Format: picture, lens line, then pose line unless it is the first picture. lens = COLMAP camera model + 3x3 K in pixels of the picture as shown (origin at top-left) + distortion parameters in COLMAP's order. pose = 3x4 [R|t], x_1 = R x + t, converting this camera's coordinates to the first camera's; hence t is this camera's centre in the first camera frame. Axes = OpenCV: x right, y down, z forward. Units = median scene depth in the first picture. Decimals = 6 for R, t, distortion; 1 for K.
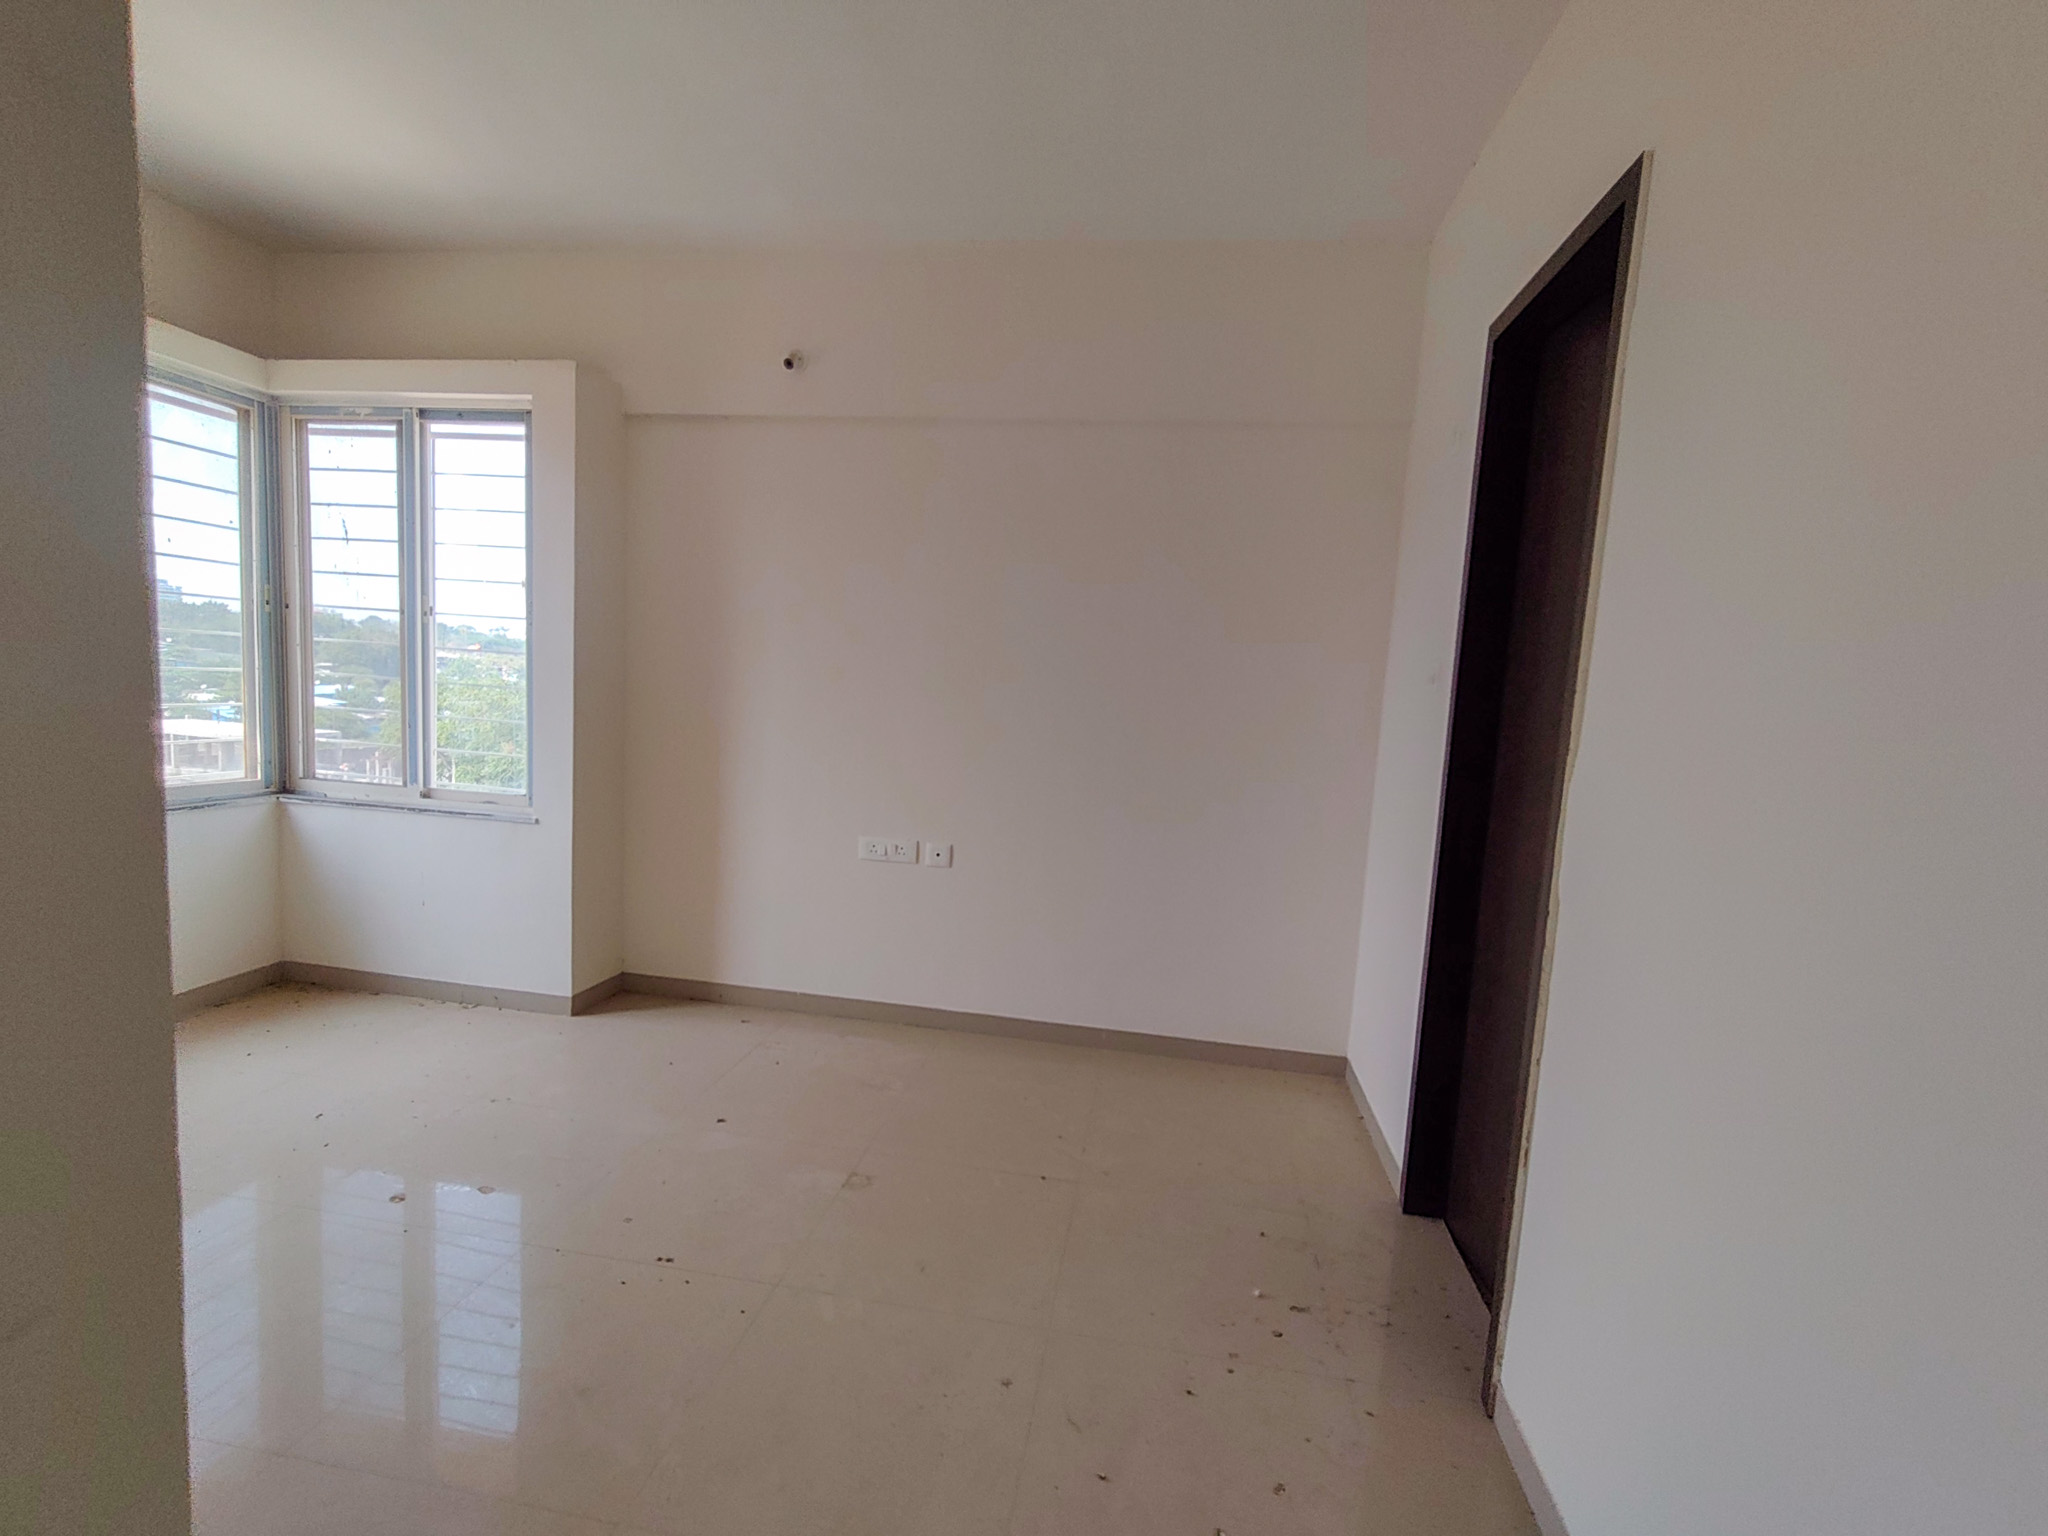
lens RADIAL K [[942.8, 0, 1032.7], [0, 942.8, 777.1], [0, 0, 1]] dist [-0.001172, -0.000007]
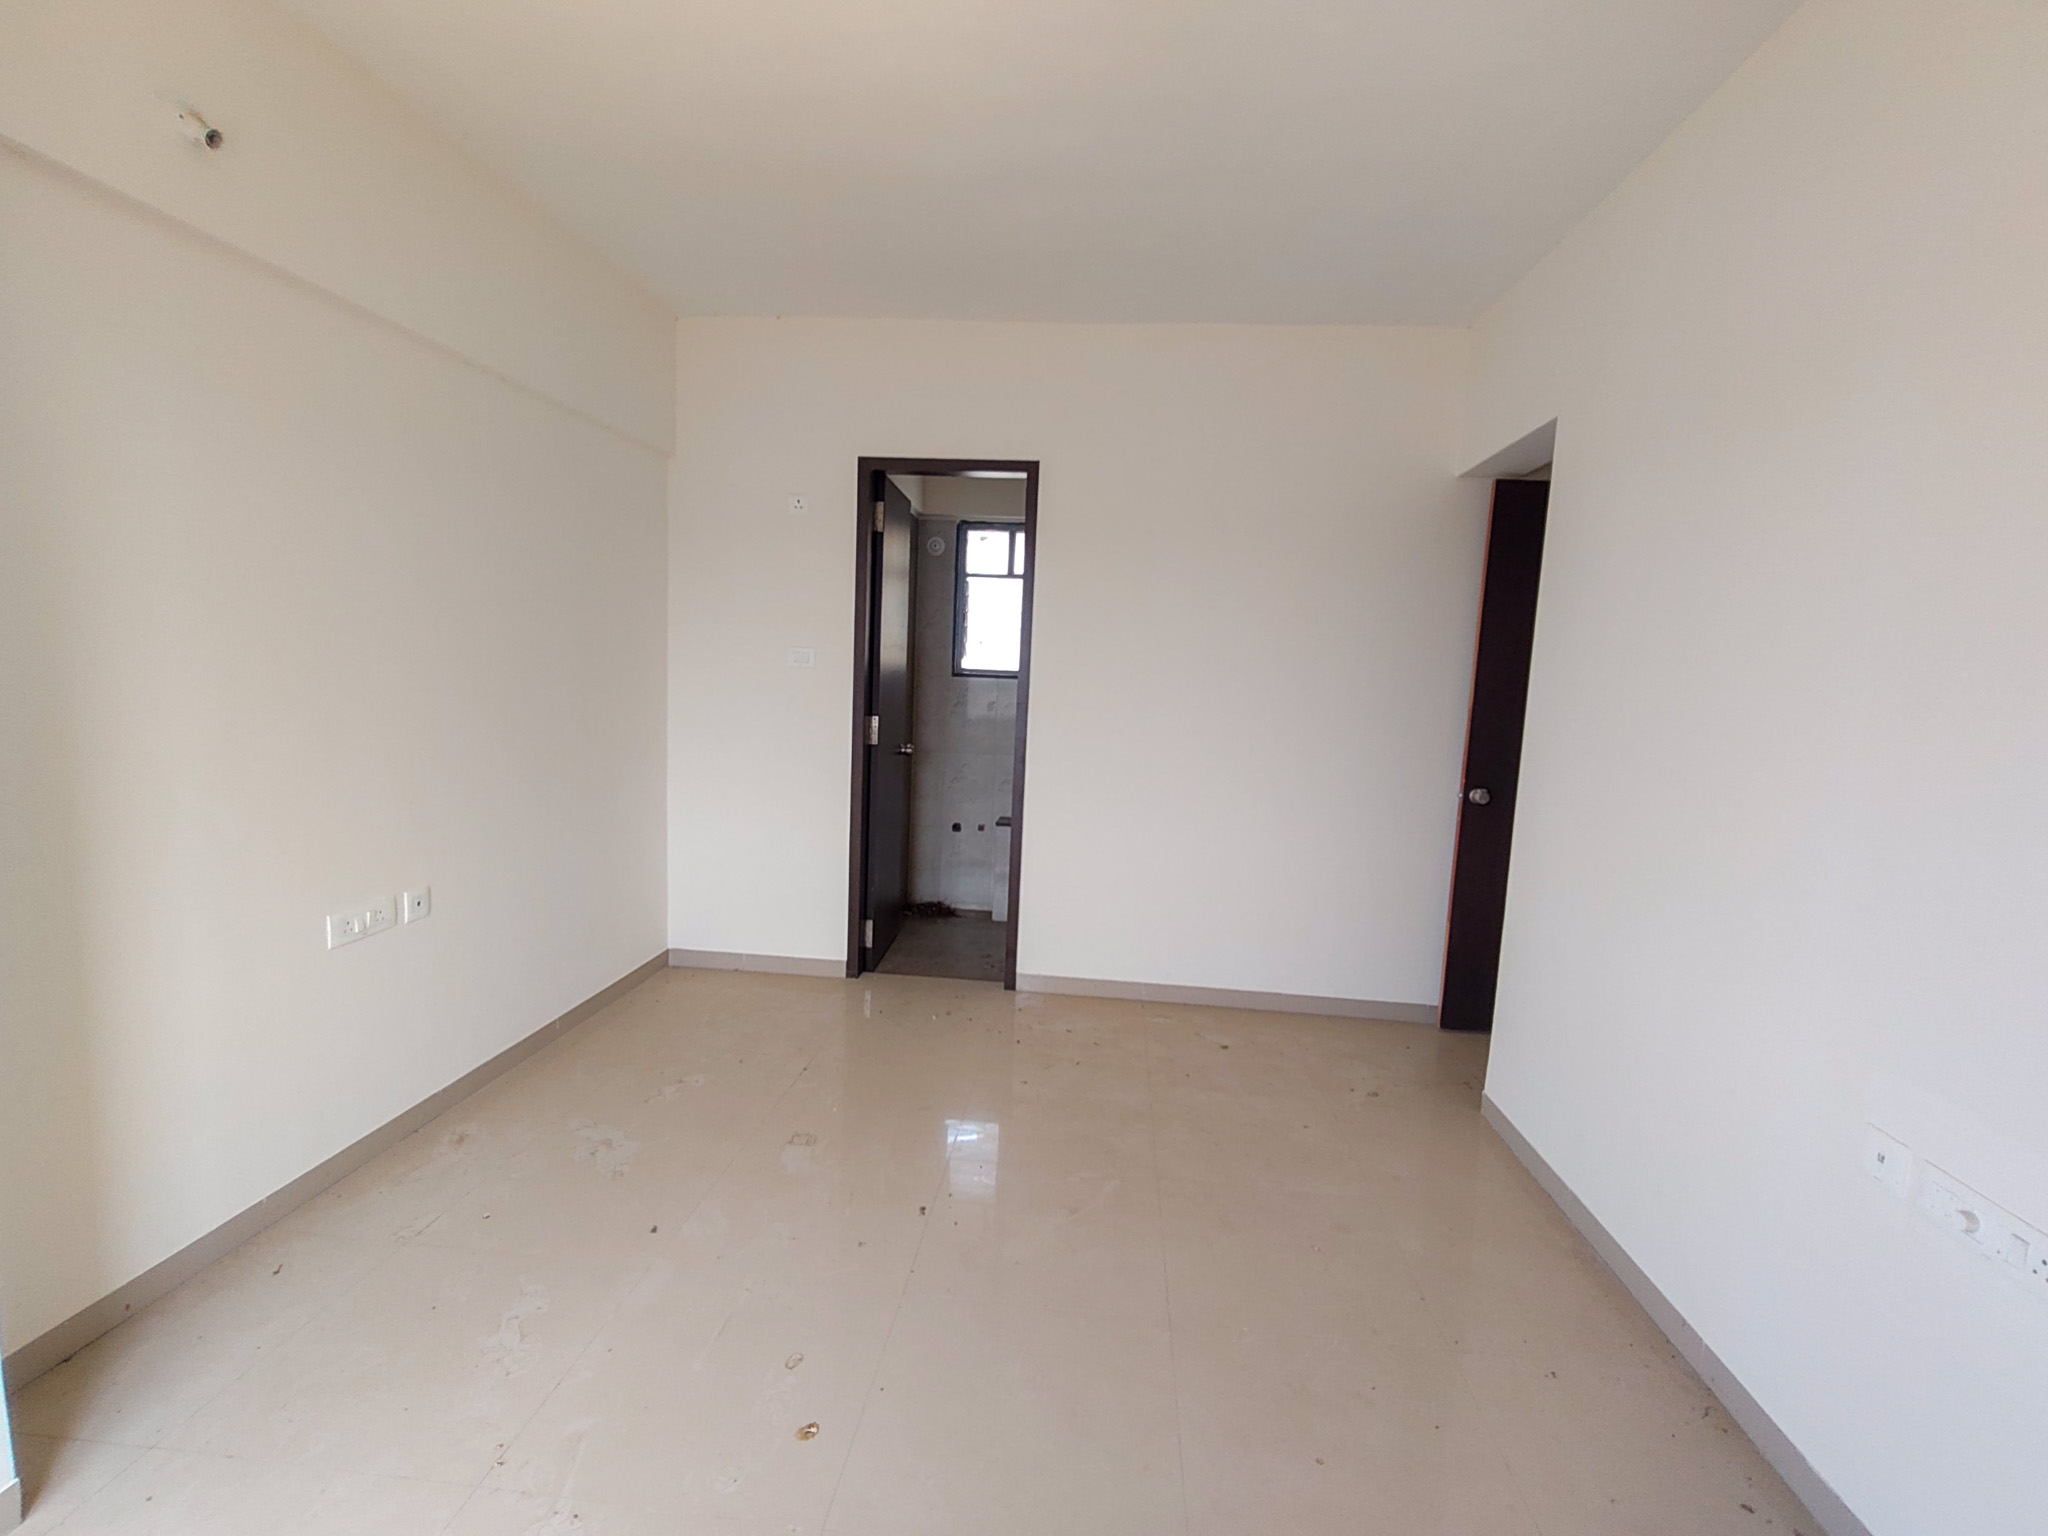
lens RADIAL K [[944.9, 0, 1024.1], [0, 944.9, 774.2], [0, 0, 1]] dist [0.007507, -0.000990]
pose [[-0.050976, -0.174368, 0.983360, -0.873067], [0.059617, 0.982353, 0.177279, -0.130151], [-0.996919, 0.067661, -0.039681, 0.531270]]
